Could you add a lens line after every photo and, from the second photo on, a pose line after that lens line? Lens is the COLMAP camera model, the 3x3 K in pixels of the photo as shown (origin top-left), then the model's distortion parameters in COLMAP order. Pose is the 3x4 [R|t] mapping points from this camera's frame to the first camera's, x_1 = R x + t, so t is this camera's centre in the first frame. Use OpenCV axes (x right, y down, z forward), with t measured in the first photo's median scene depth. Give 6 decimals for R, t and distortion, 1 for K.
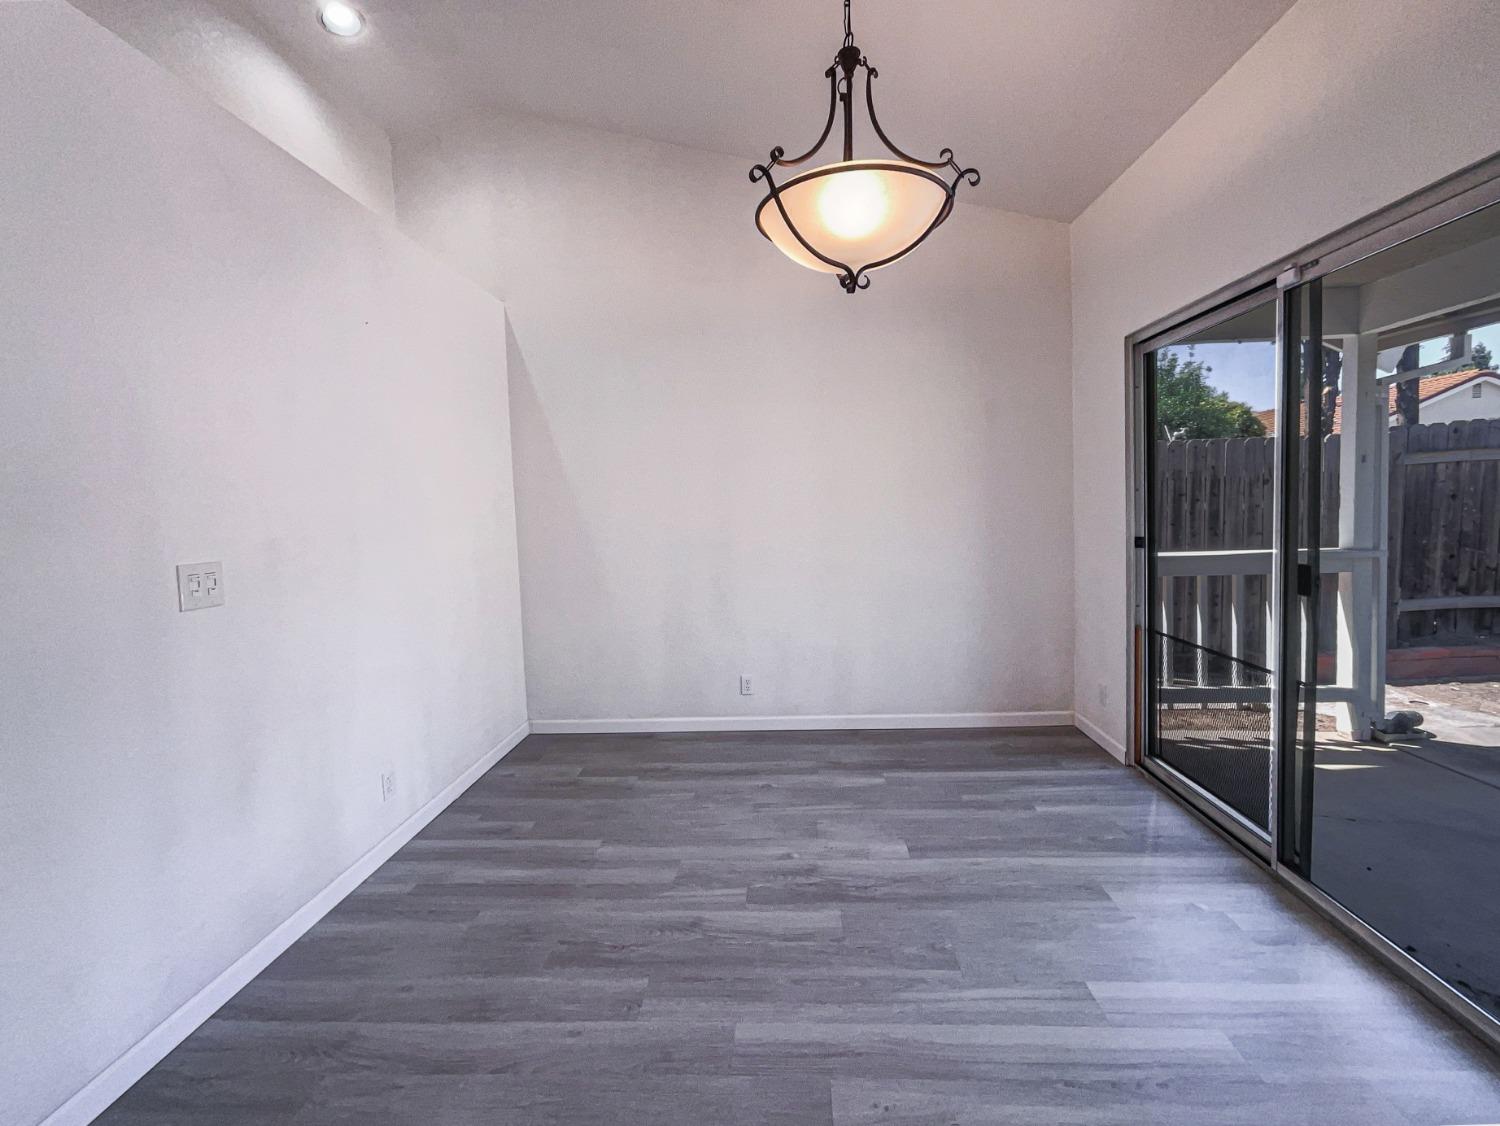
lens RADIAL K [[635.4, 0, 748.1], [0, 635.4, 554.0], [0, 0, 1]] dist [-0.000995, 0.000025]
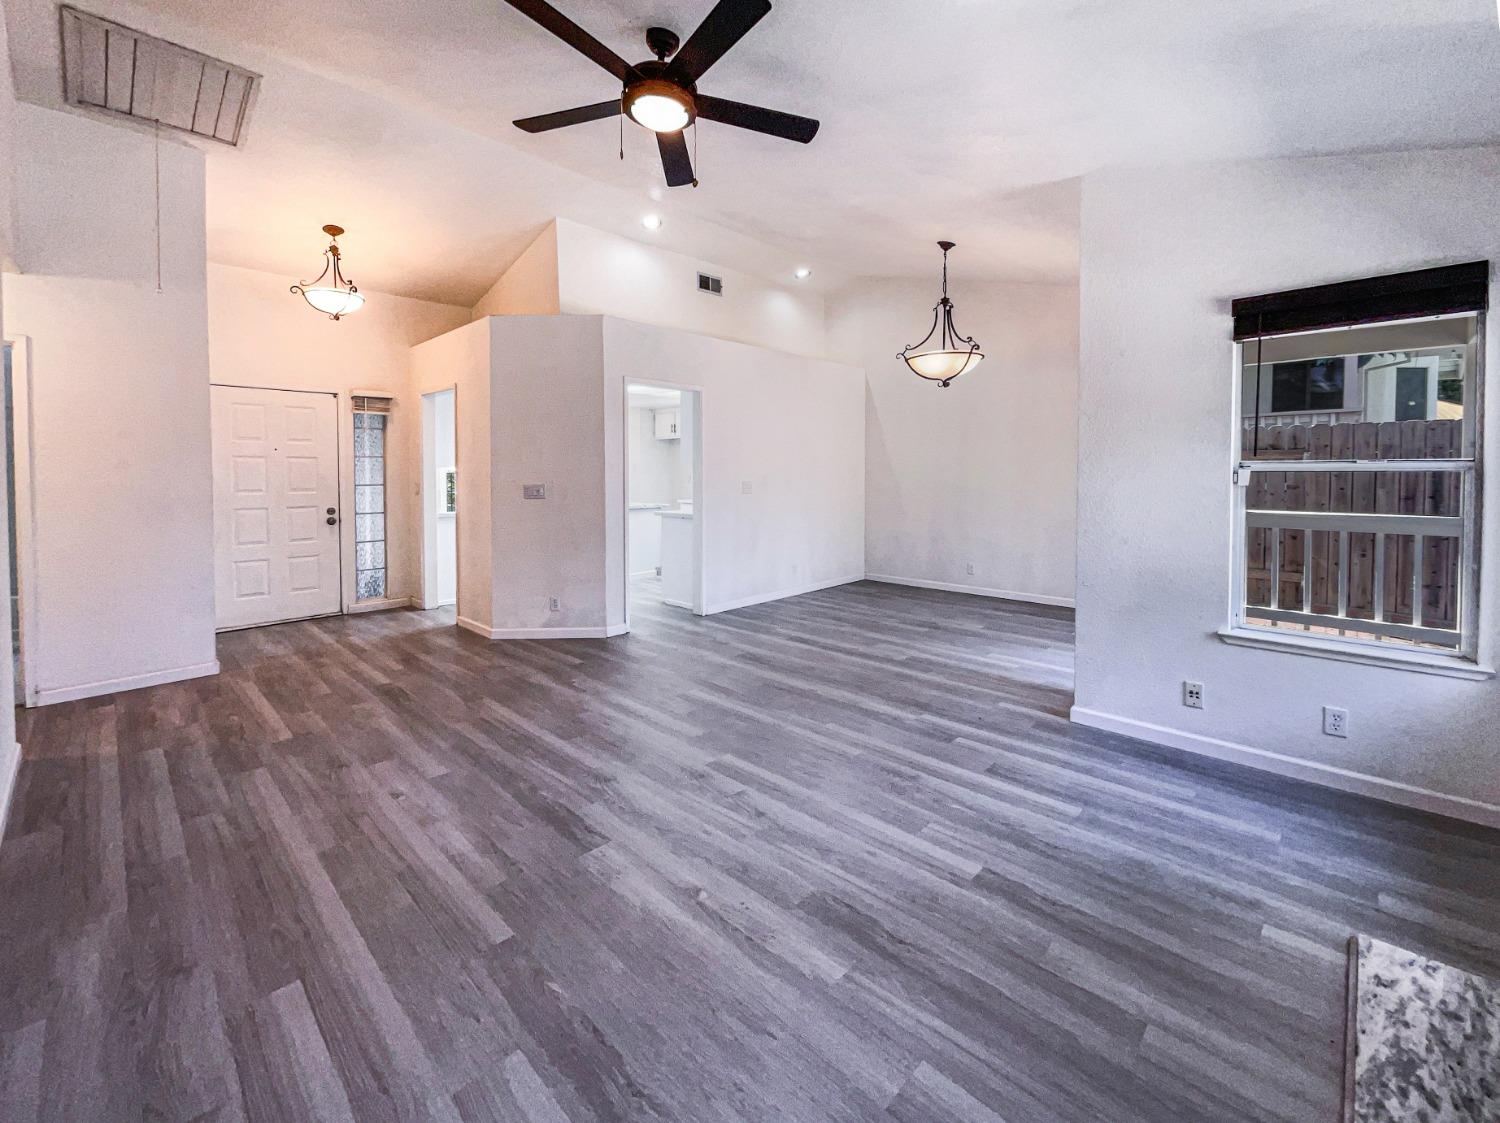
lens RADIAL K [[613.7, 0, 758.2], [0, 613.7, 560.8], [0, 0, 1]] dist [-0.001872, 0.000336]
pose [[0.758037, 0.122238, -0.640654, 0.726702], [-0.068055, 0.991742, 0.108703, 0.035094], [0.648651, -0.038801, 0.760096, -0.804230]]
